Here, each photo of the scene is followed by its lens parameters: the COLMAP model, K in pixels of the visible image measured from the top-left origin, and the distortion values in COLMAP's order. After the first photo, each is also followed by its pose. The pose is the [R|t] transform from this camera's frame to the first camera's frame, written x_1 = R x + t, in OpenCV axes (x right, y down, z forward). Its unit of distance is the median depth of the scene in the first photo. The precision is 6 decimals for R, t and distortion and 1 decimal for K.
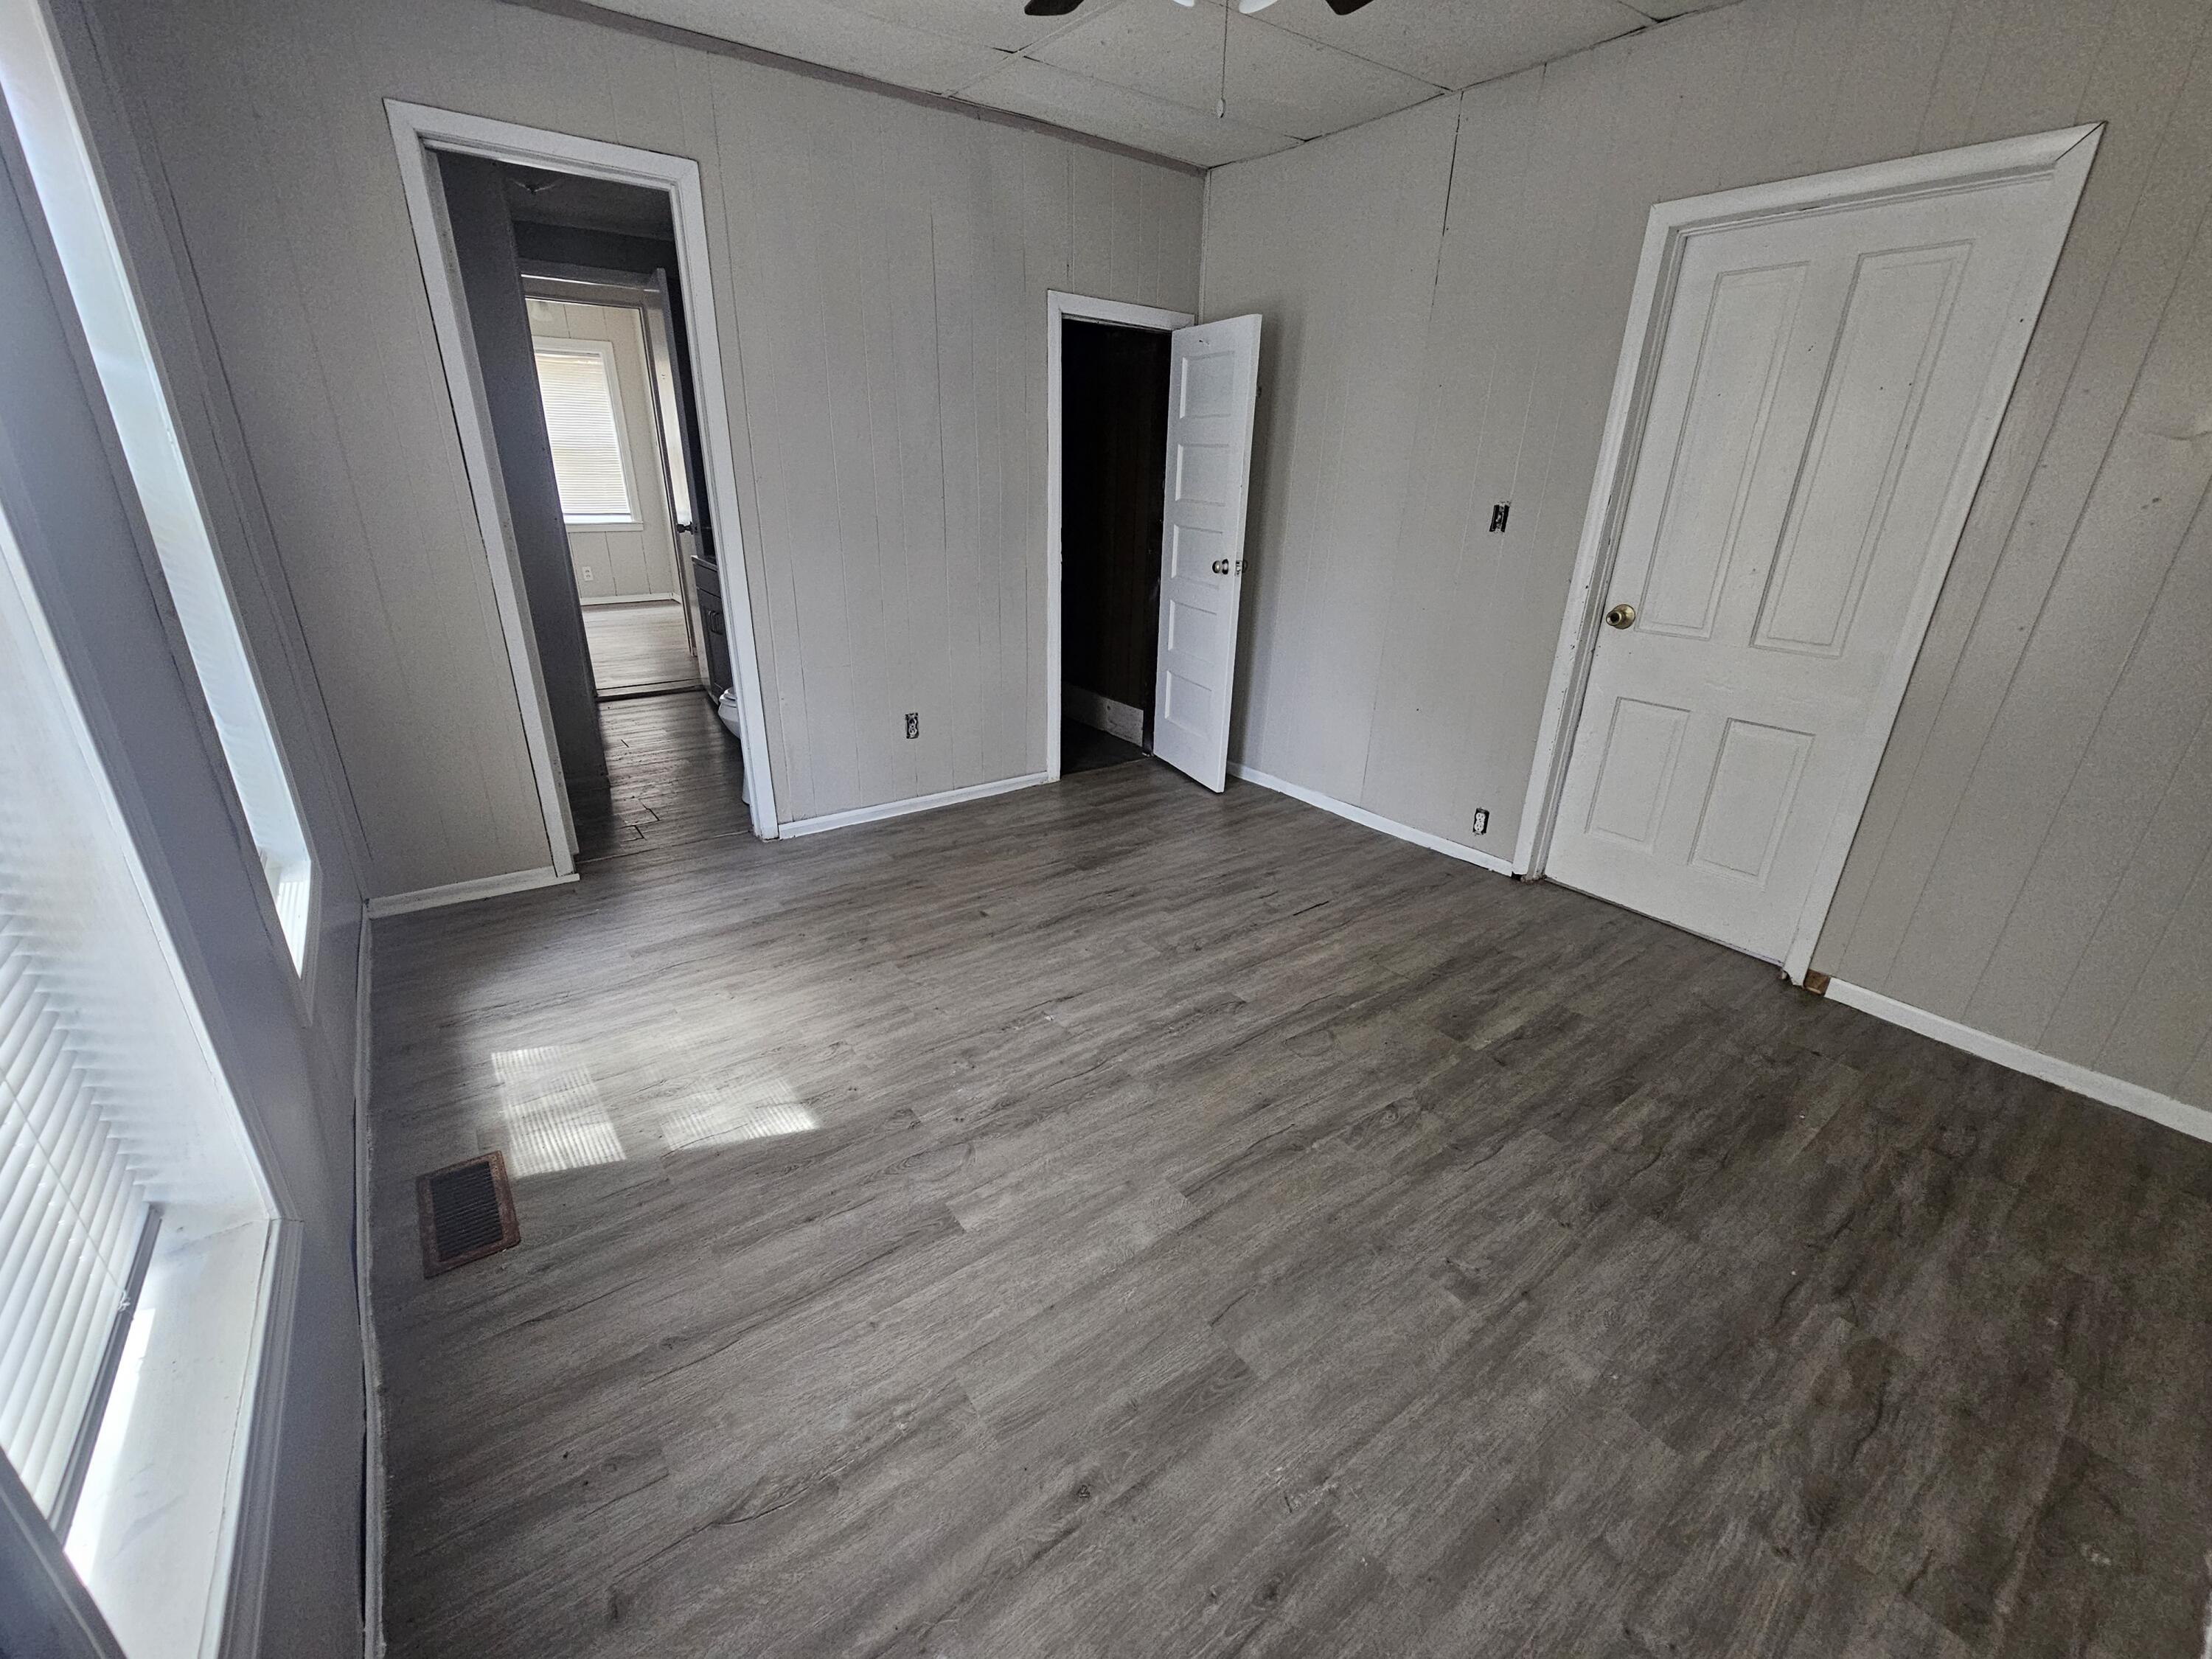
lens RADIAL K [[915.7, 0, 1106.0], [0, 915.7, 829.5], [0, 0, 1]] dist [0.002542, 0.000074]
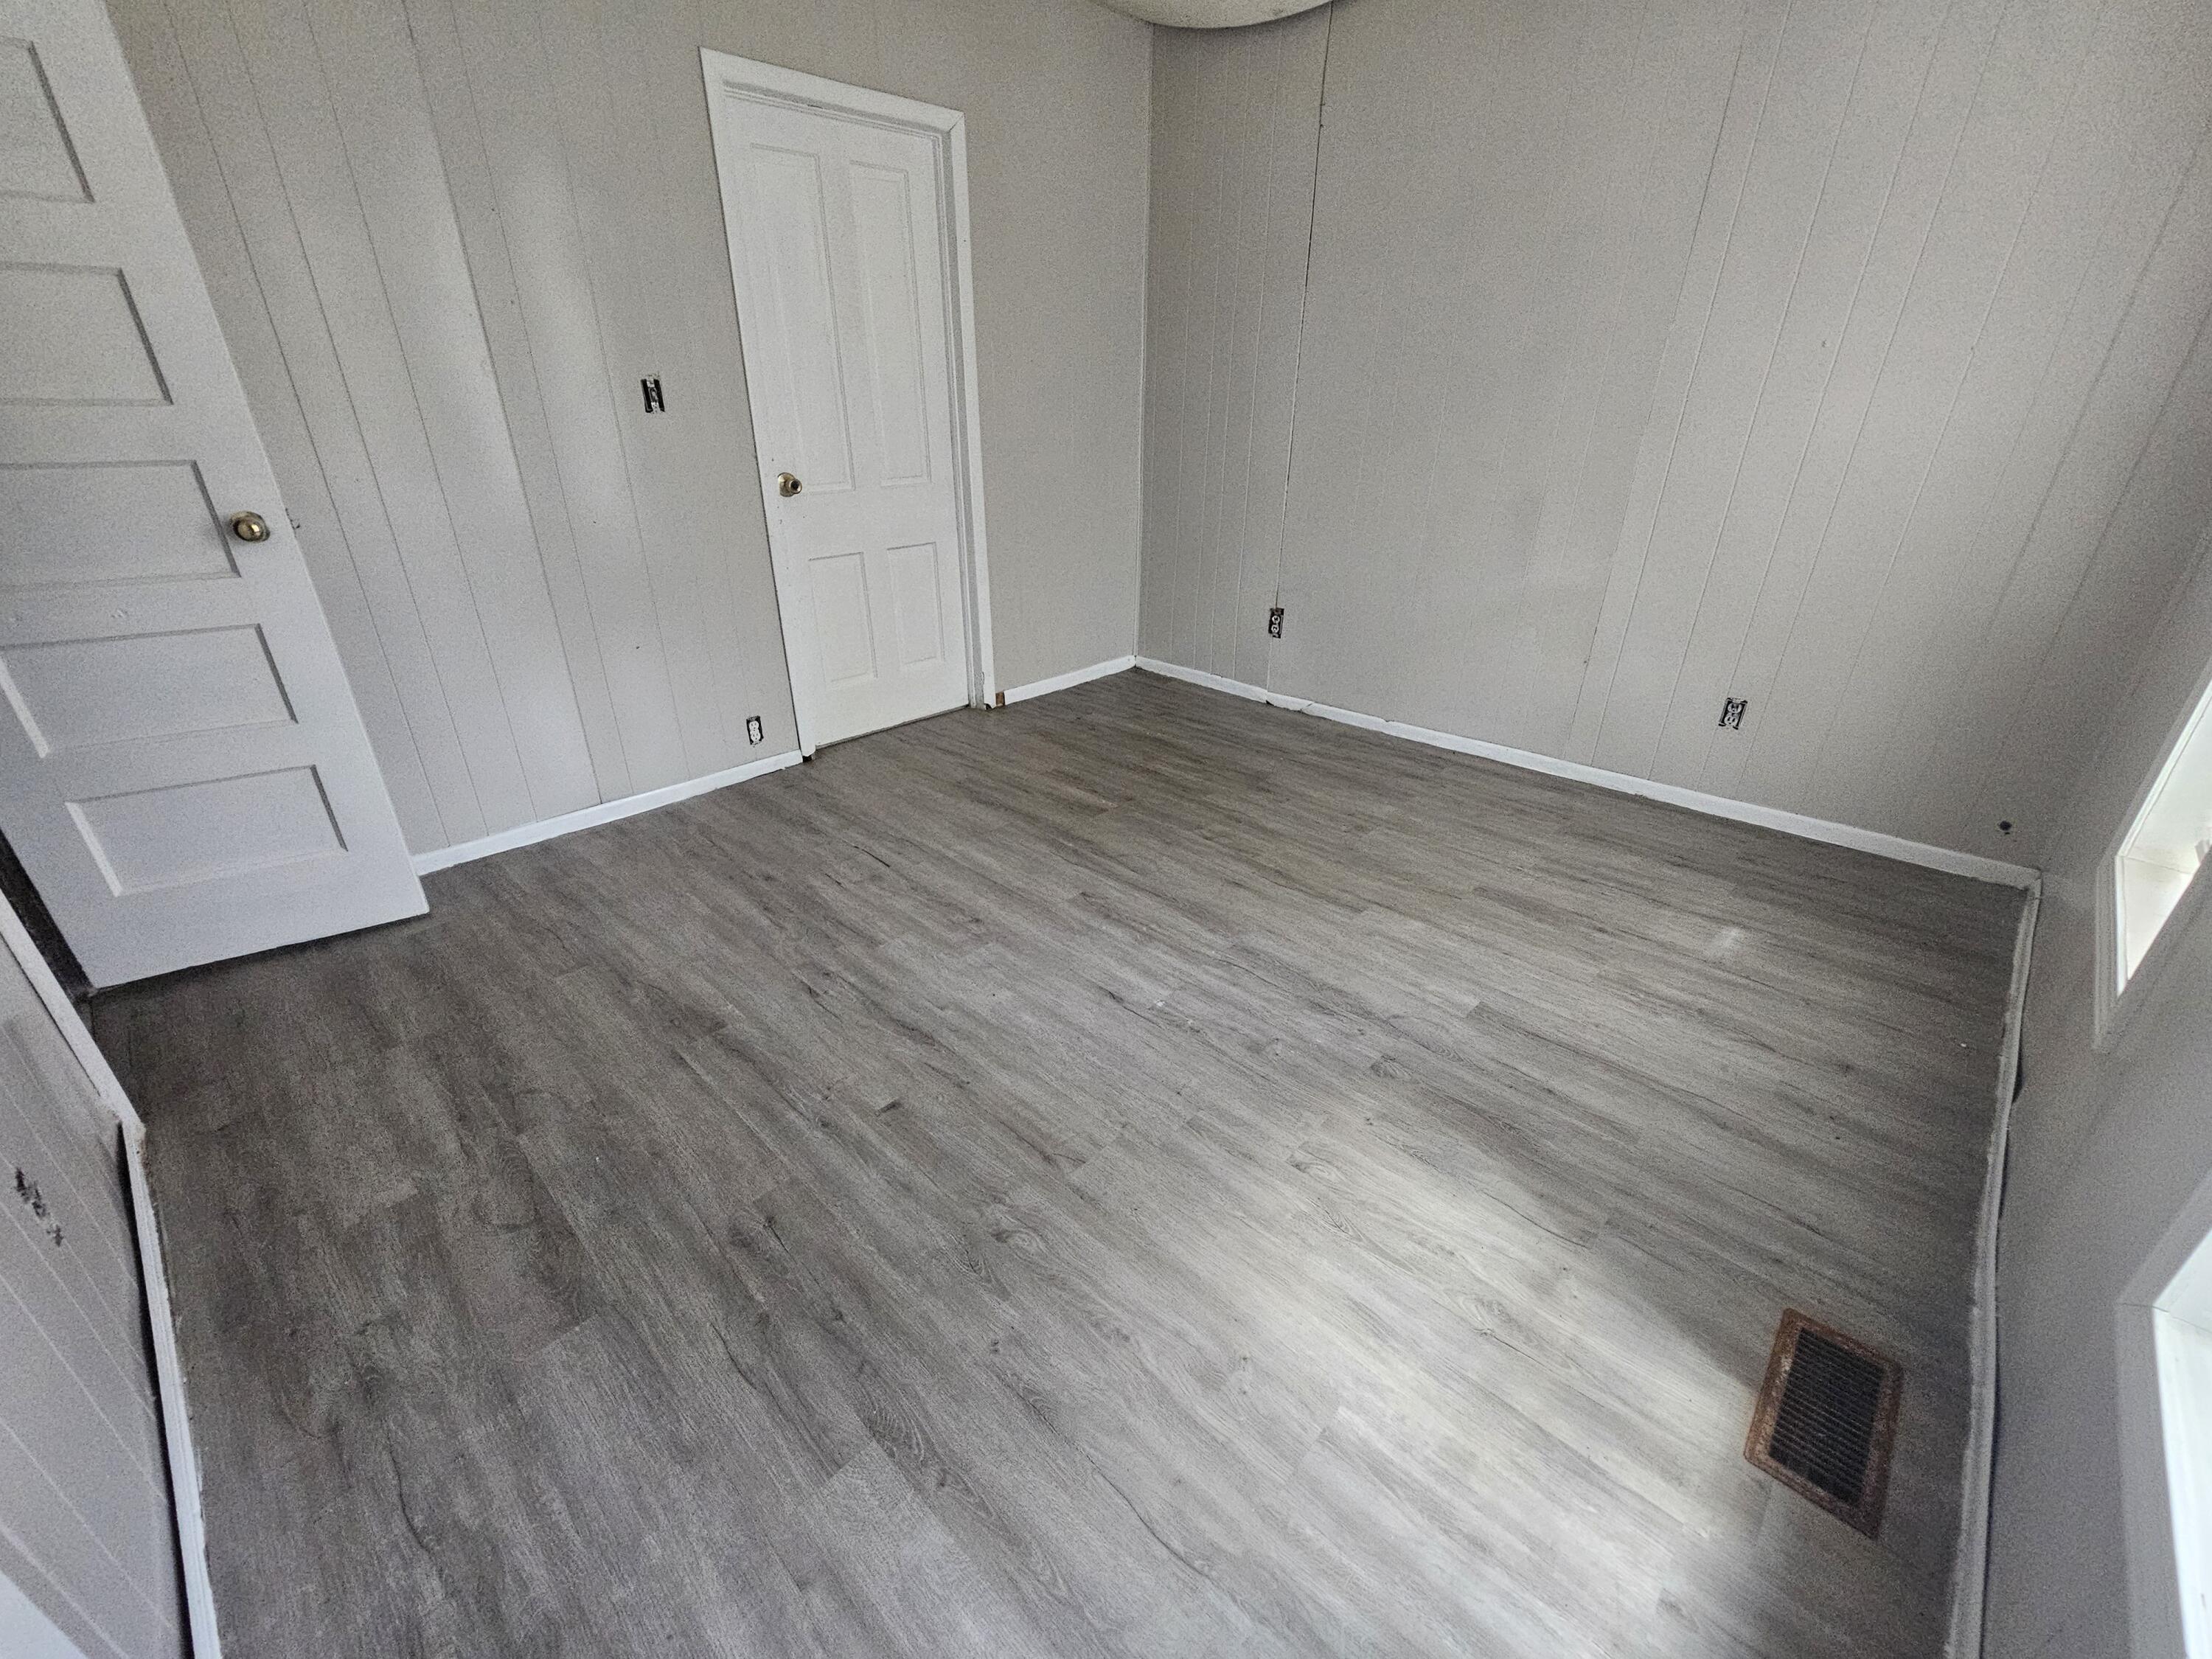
lens RADIAL K [[909.9, 0, 1106.0], [0, 909.9, 829.5], [0, 0, 1]] dist [0.008741, 0.000016]
pose [[-0.164627, -0.463044, 0.870912, -0.720116], [0.343845, 0.800631, 0.490674, -0.365932], [-0.924483, 0.380237, 0.027410, 0.936370]]
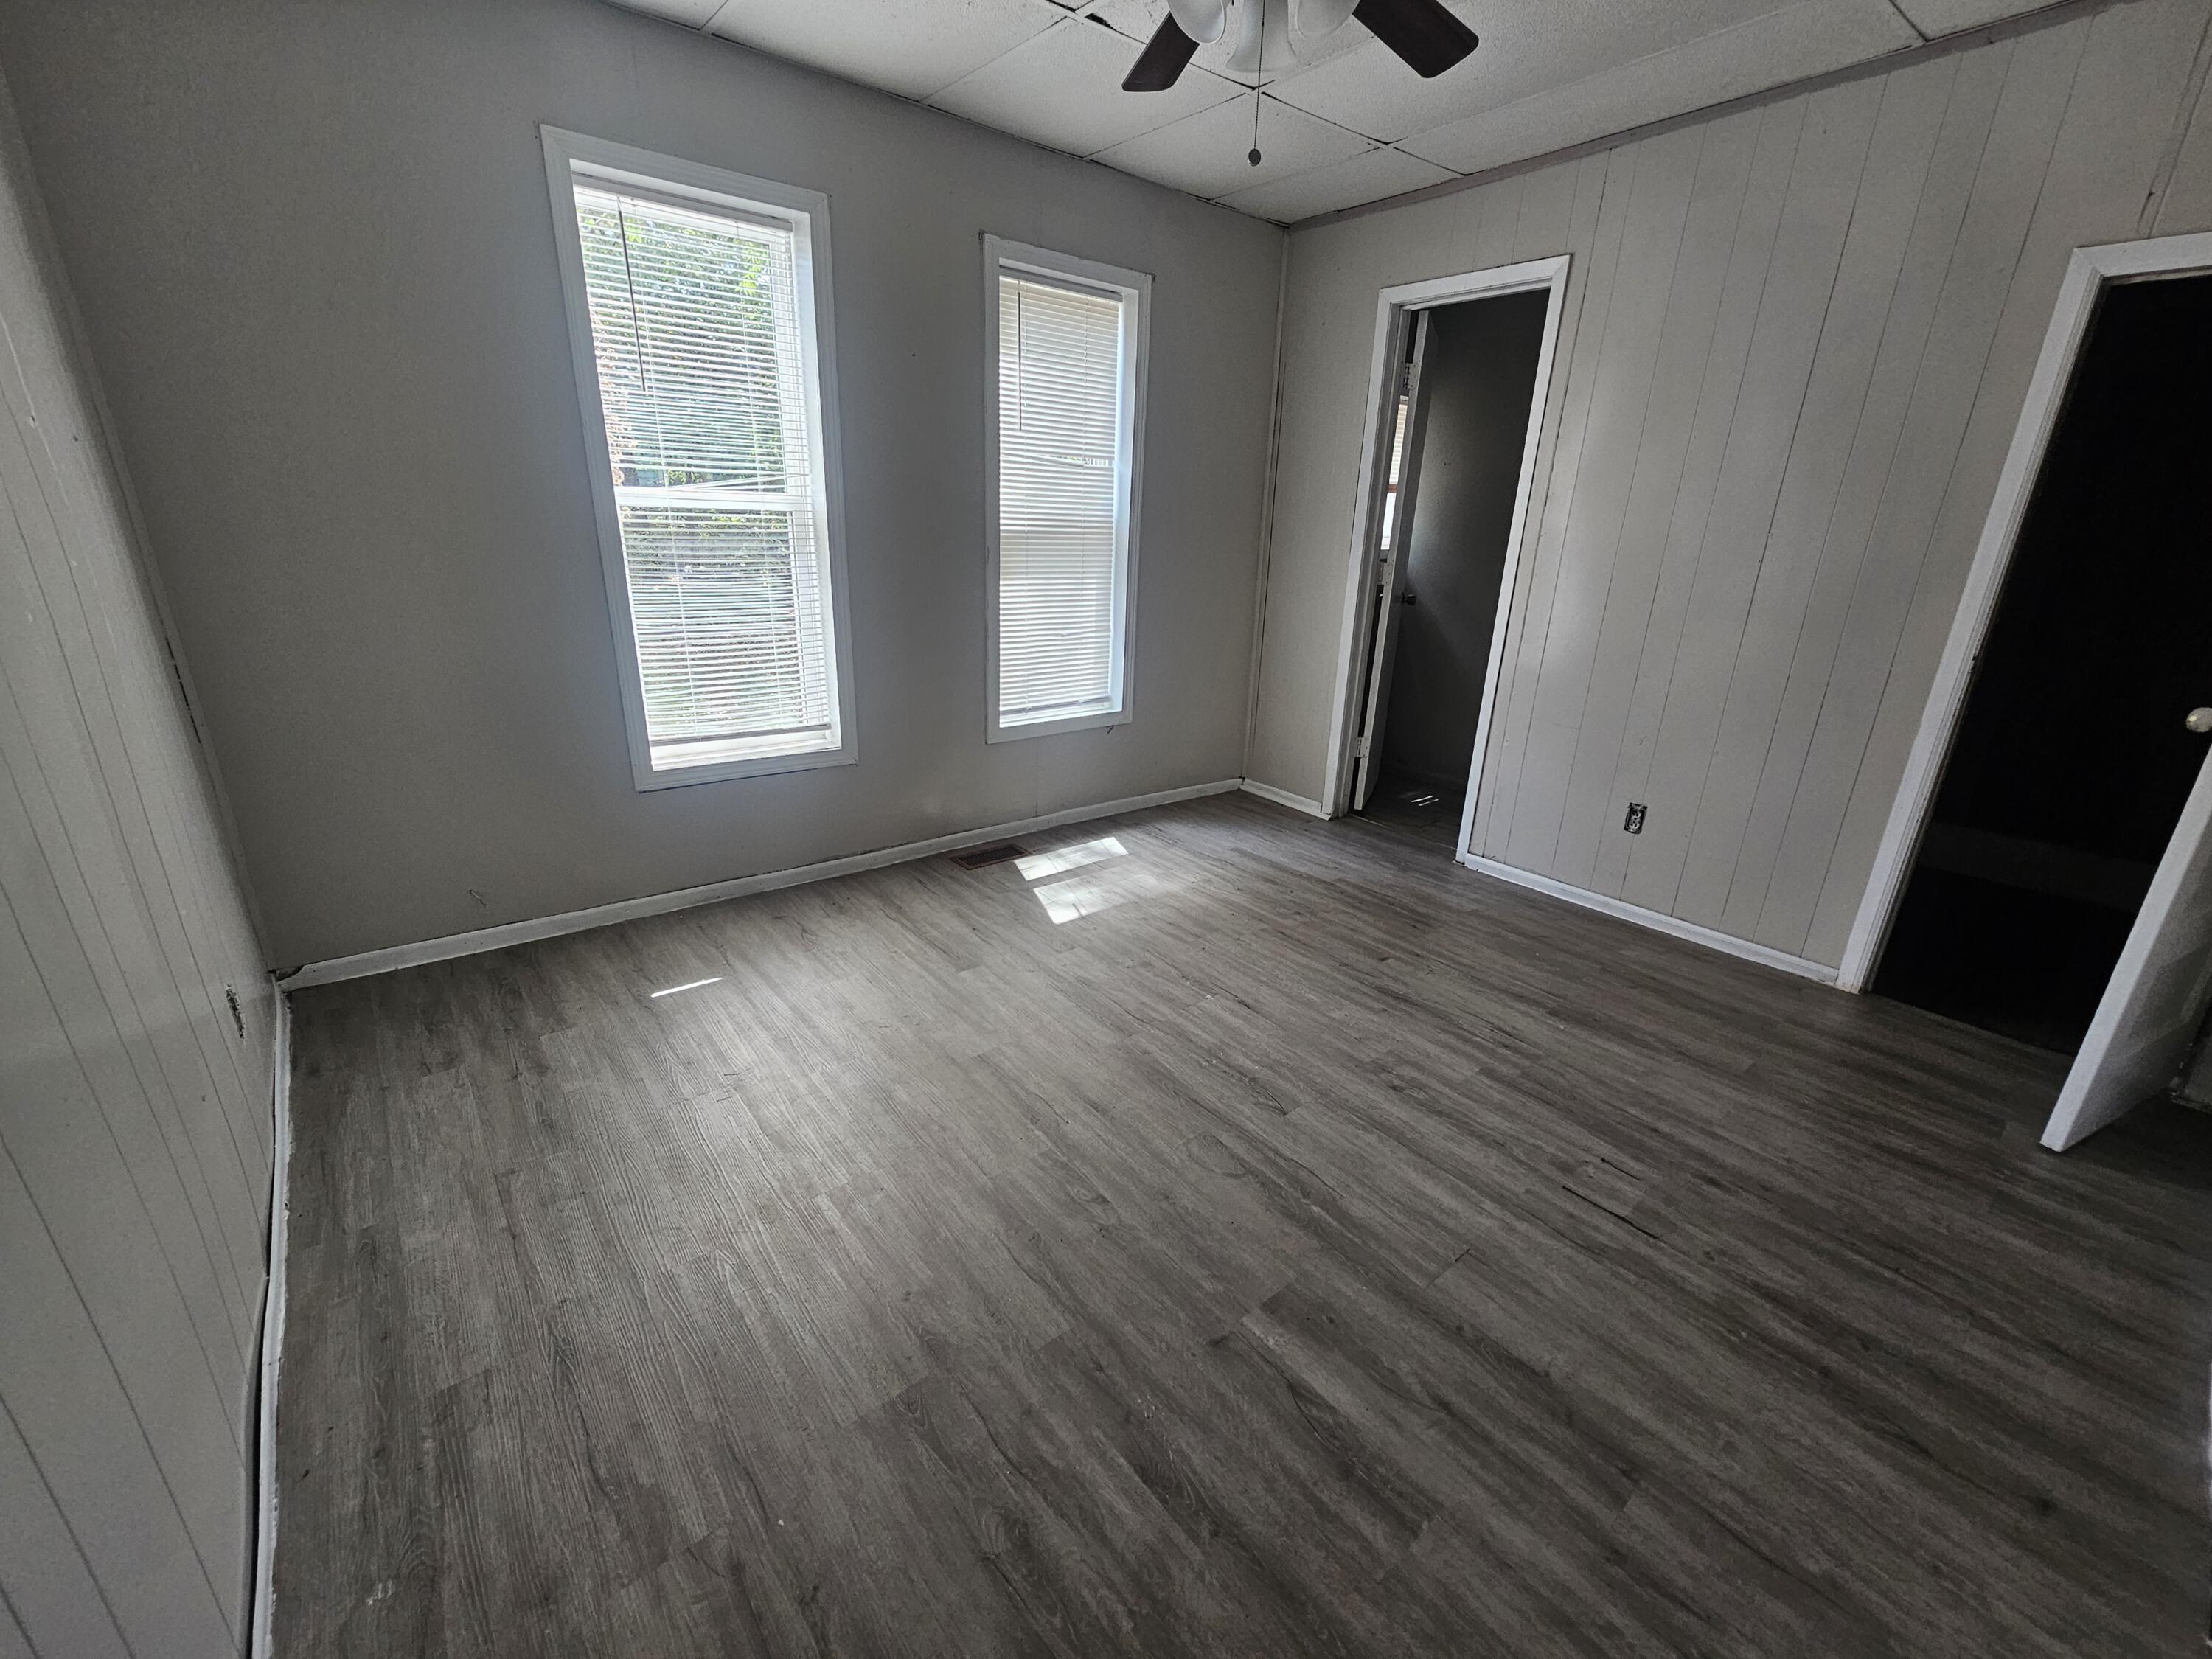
lens RADIAL K [[889.9, 0, 1106.0], [0, 889.9, 829.5], [0, 0, 1]] dist [-0.001016, -0.000170]
pose [[0.035128, 0.308951, -0.950429, 0.866001], [-0.390567, 0.879628, 0.271501, -0.208422], [0.919904, 0.361669, 0.151566, 0.635724]]
